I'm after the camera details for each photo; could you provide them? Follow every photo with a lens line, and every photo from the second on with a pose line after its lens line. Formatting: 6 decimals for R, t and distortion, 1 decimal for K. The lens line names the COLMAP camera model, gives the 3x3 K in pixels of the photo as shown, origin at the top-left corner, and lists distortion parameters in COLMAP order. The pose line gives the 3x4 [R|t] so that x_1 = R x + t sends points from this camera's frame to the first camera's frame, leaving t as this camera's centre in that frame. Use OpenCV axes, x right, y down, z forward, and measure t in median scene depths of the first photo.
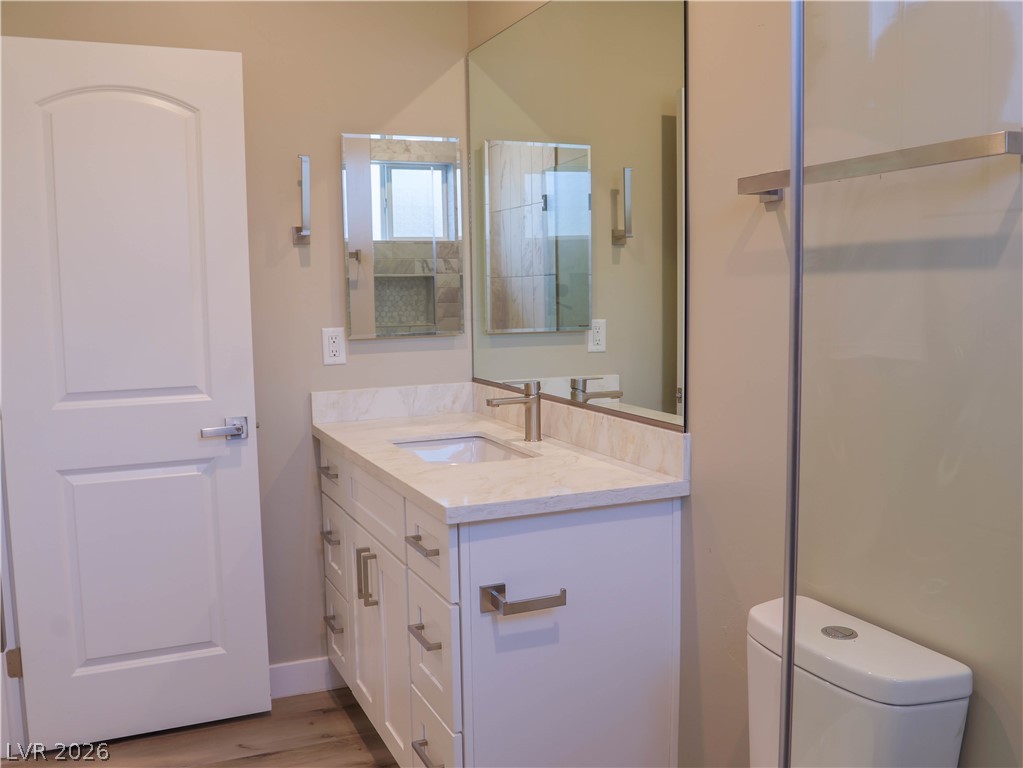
lens RADIAL K [[922.3, 0, 511.8], [0, 922.3, 382.3], [0, 0, 1]] dist [-0.055964, 0.005022]
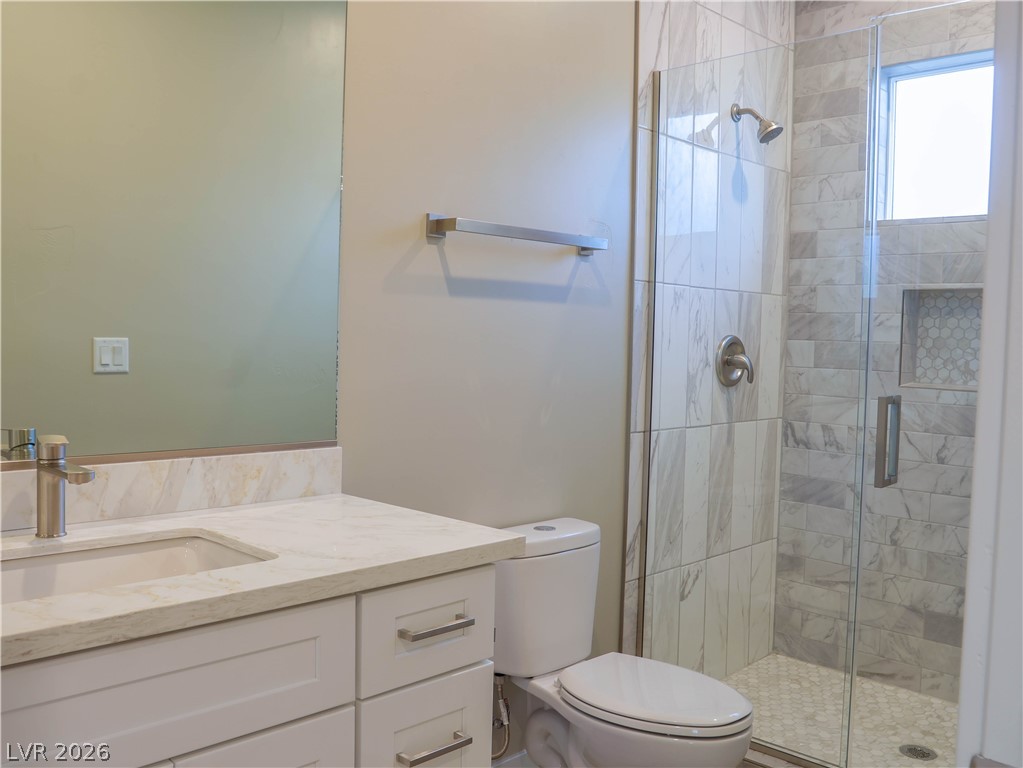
lens RADIAL K [[922.3, 0, 512.0], [0, 922.3, 386.6], [0, 0, 1]] dist [-0.055964, 0.005022]
pose [[-0.338527, -0.024436, 0.940640, -0.738069], [0.096307, 0.993513, 0.060470, -0.046019], [-0.936015, 0.111061, -0.333977, 1.048046]]
